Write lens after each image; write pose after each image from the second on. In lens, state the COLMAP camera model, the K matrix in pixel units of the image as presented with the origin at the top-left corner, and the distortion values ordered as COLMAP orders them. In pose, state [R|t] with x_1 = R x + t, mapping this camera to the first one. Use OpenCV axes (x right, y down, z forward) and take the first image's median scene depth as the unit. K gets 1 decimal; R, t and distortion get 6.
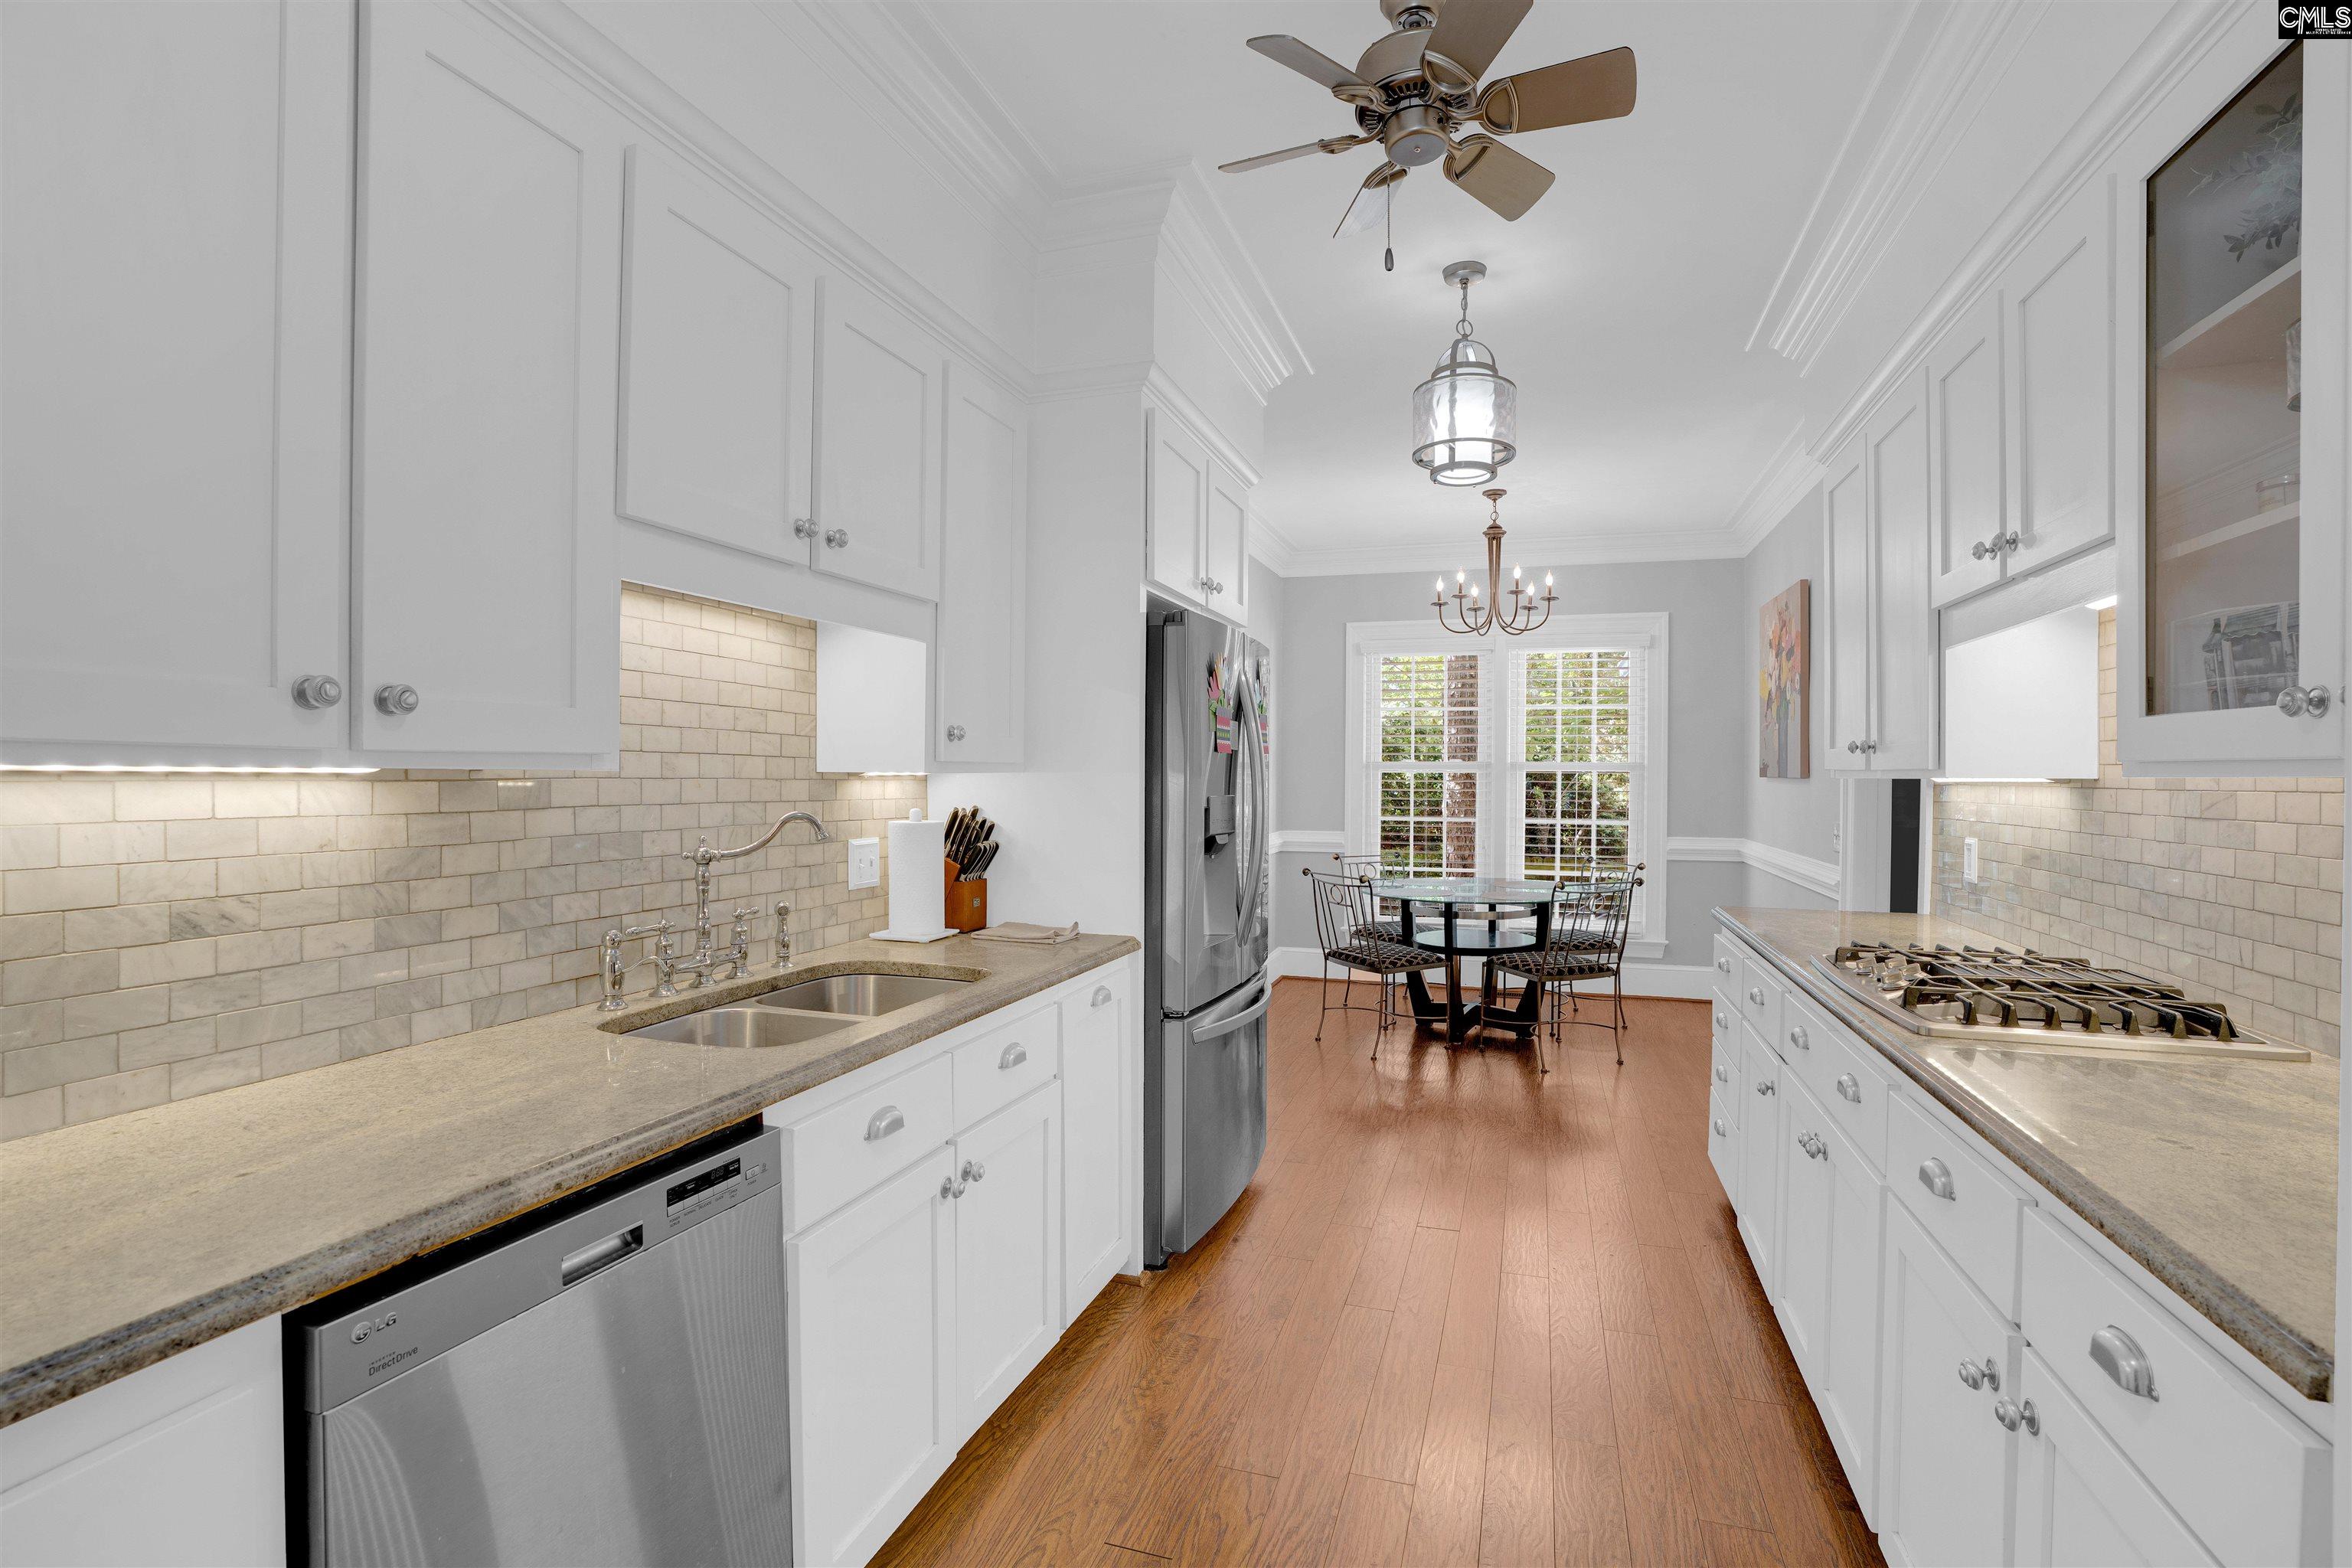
lens RADIAL K [[1087.6, 0, 1176.0], [0, 1087.6, 784.0], [0, 0, 1]] dist [-0.027651, 0.000707]
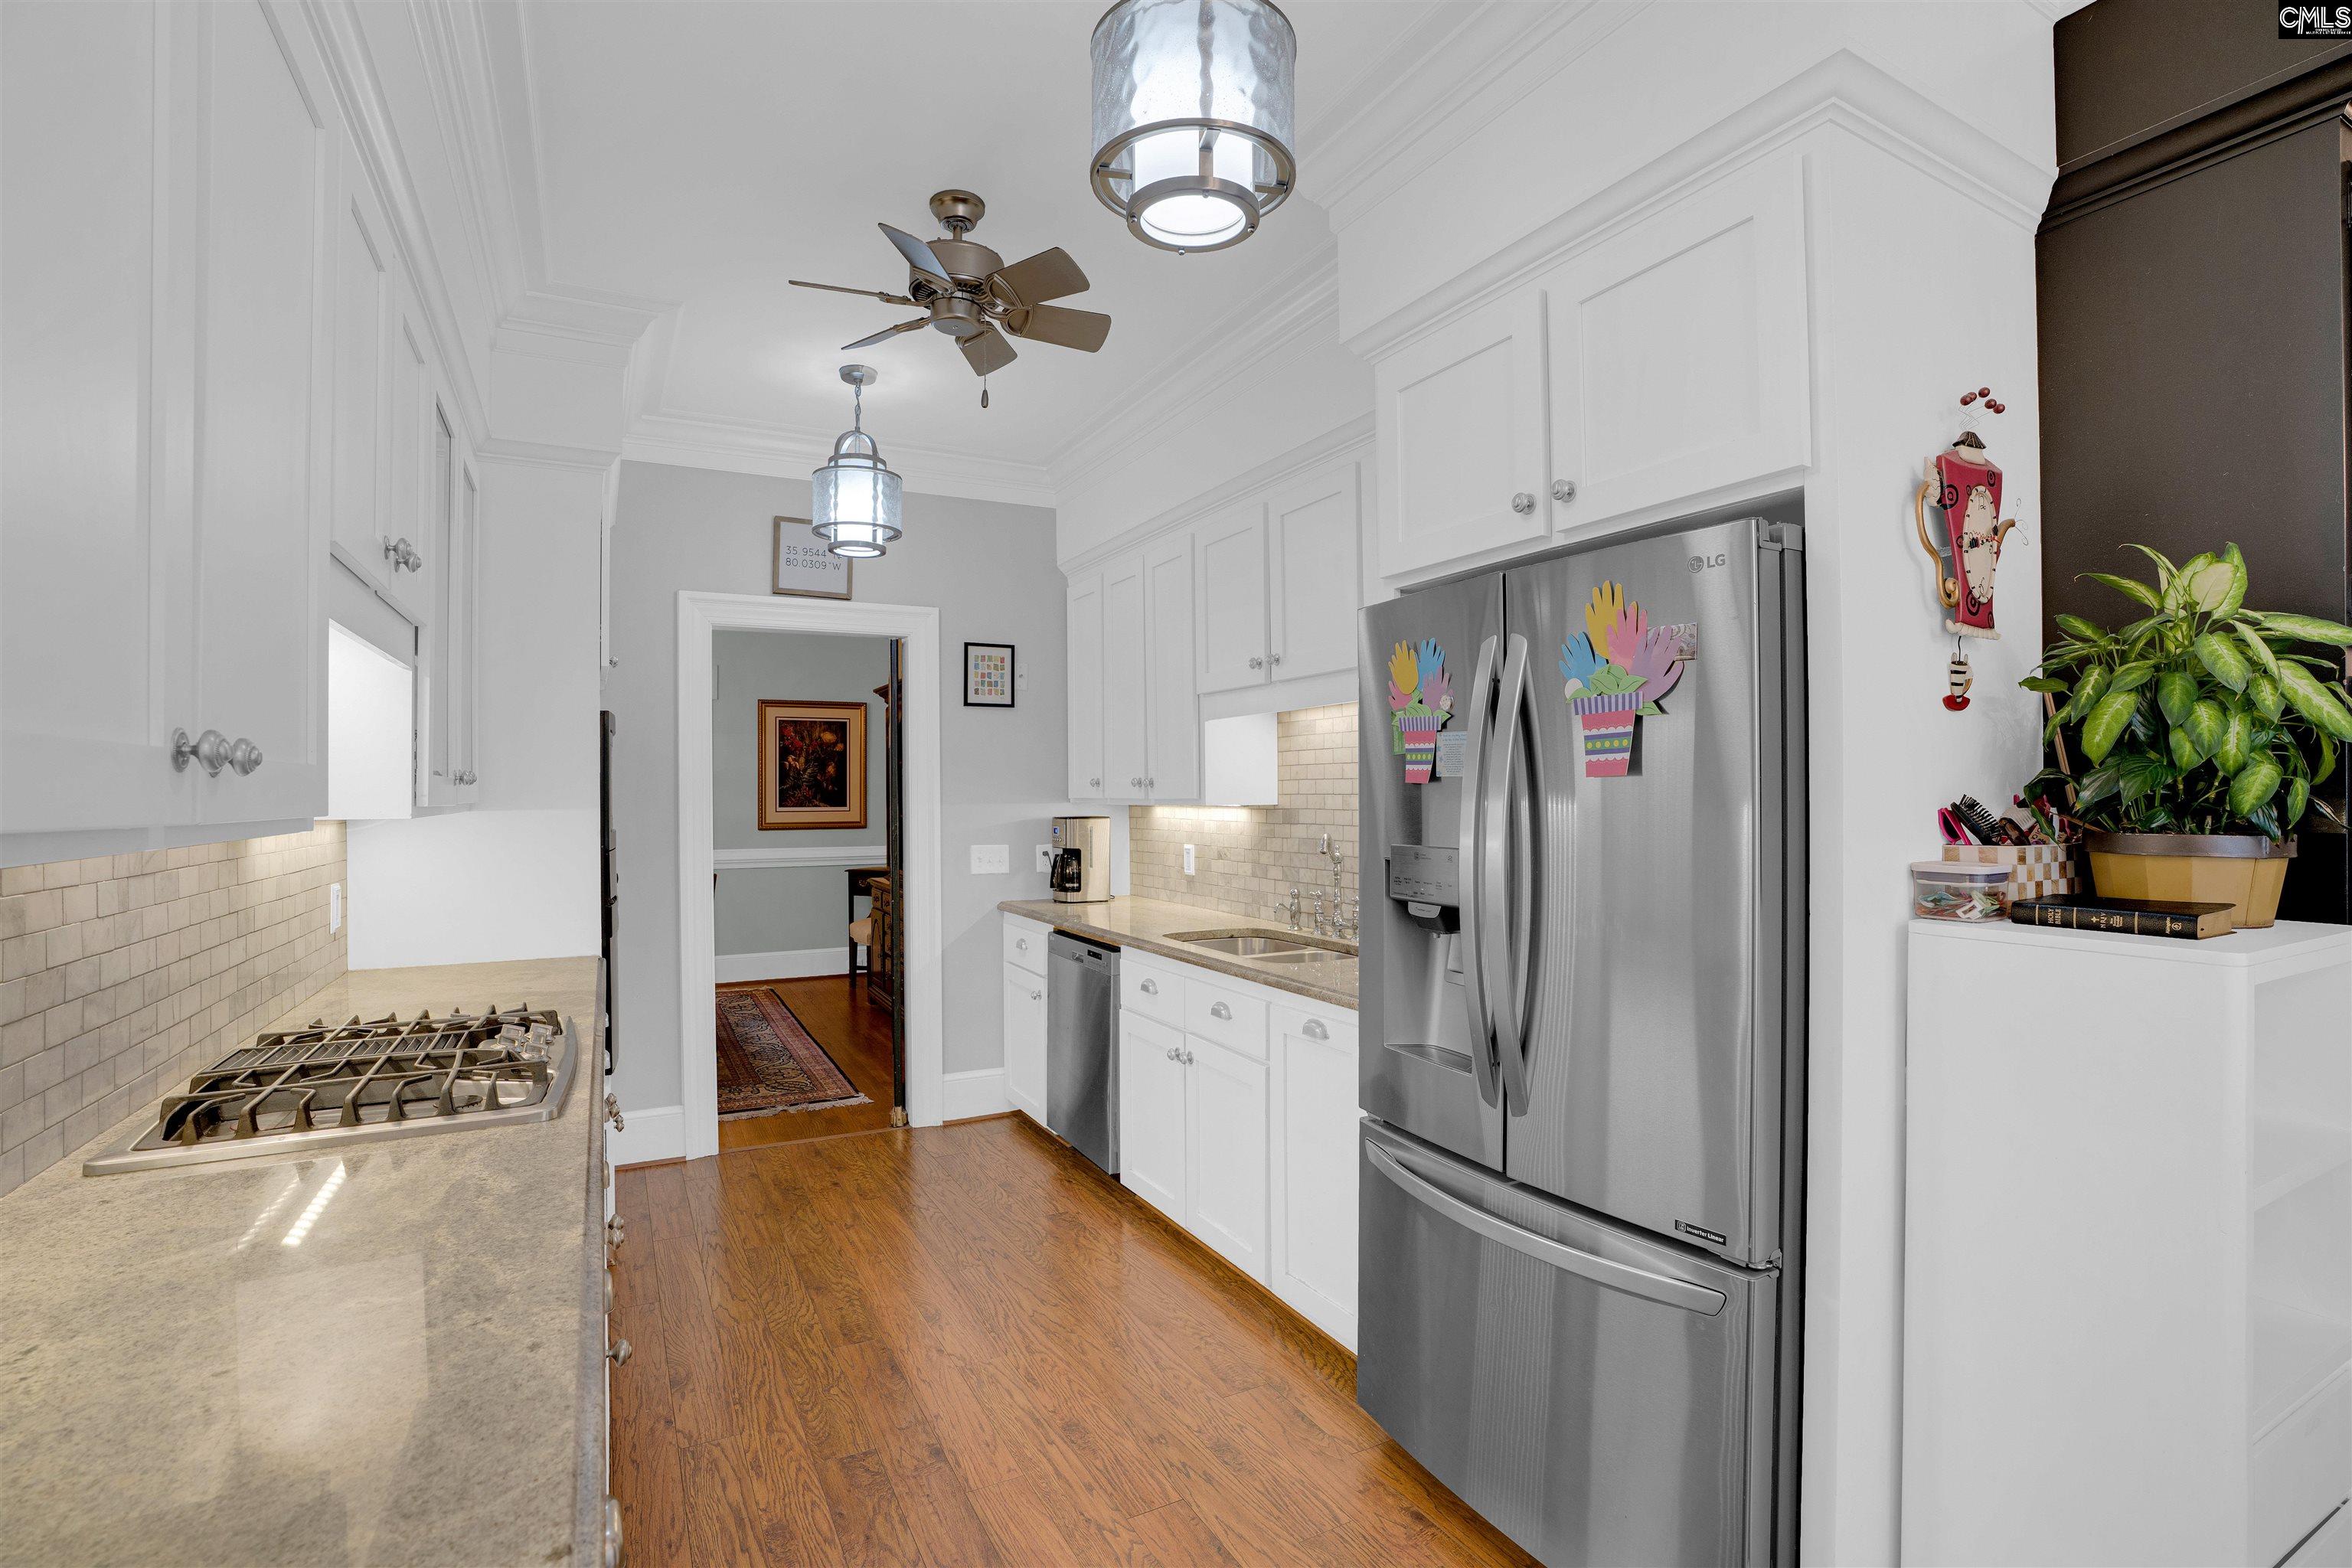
lens RADIAL K [[1087.6, 0, 1176.0], [0, 1087.6, 784.0], [0, 0, 1]] dist [-0.027651, 0.000707]
pose [[-0.681280, -0.002130, -0.732019, 1.160708], [0.000433, 0.999994, -0.003313, -0.049435], [0.732022, -0.002574, -0.681276, 2.432973]]
